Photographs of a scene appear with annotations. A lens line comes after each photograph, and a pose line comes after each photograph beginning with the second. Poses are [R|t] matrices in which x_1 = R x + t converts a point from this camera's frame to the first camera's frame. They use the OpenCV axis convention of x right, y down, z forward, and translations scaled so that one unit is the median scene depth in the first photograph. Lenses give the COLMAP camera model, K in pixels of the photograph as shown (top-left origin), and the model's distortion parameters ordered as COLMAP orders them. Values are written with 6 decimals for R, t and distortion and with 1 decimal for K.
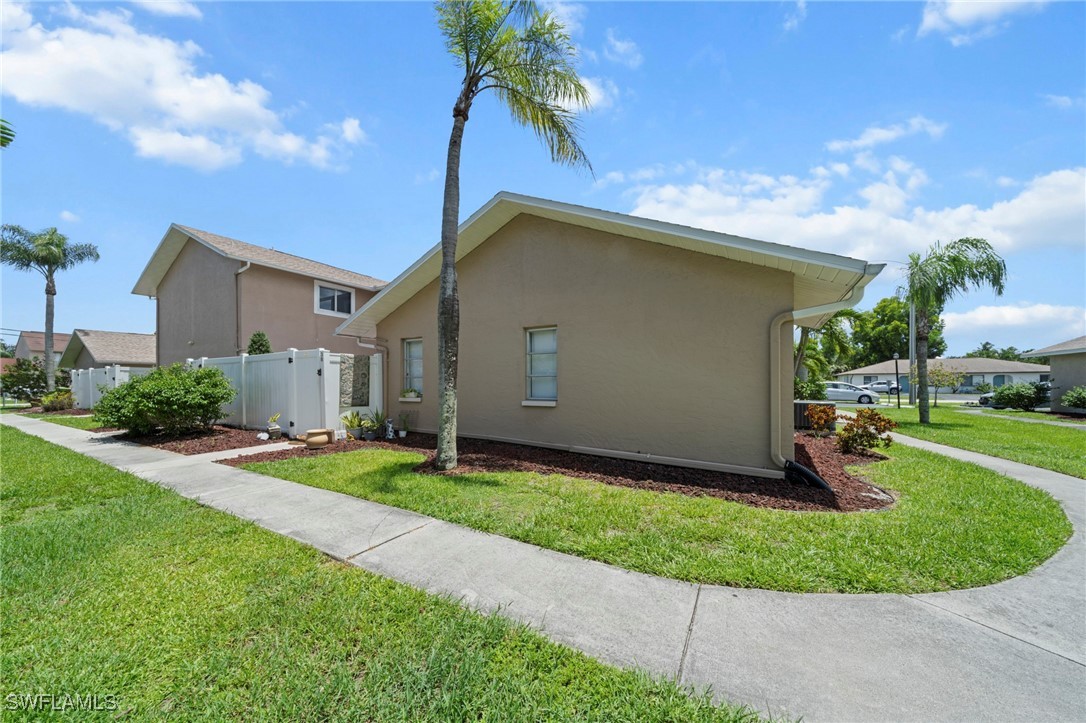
lens RADIAL K [[369.5, 0, 547.6], [0, 369.5, 376.4], [0, 0, 1]] dist [-0.001008, -0.000099]
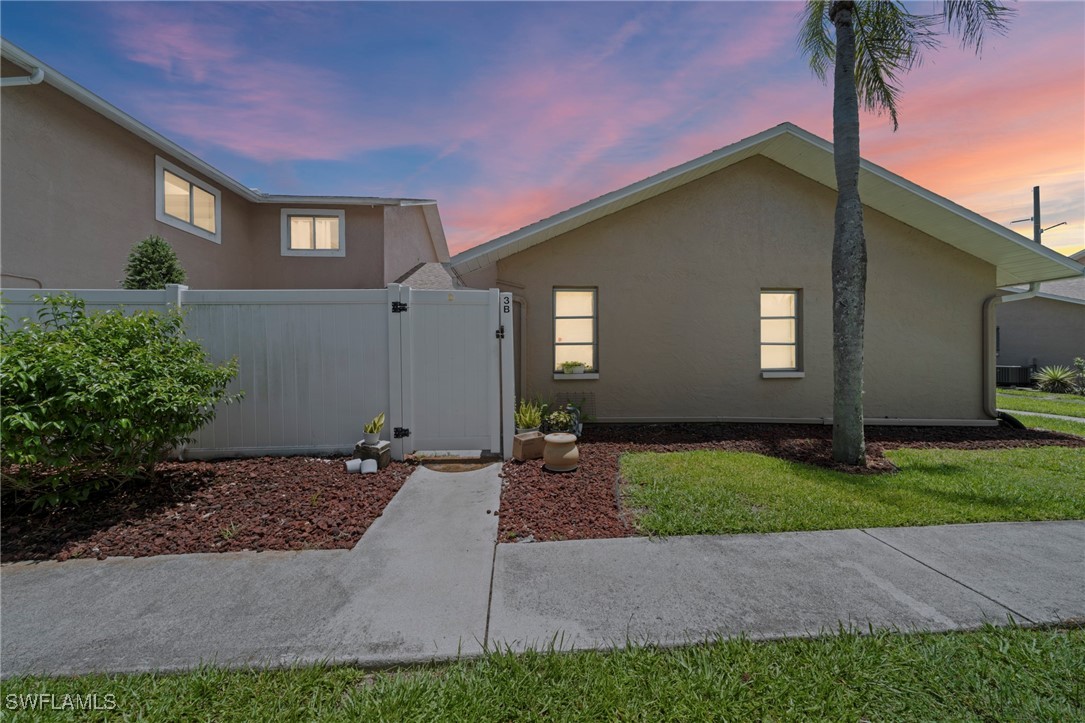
lens RADIAL K [[370.5, 0, 534.0], [0, 370.5, 351.8], [0, 0, 1]] dist [-0.001176, -0.000140]
pose [[0.831338, 0.000975, 0.555766, -1.958591], [-0.007716, 0.999922, 0.009787, 0.026371], [-0.555713, -0.012424, 0.831281, 1.133777]]
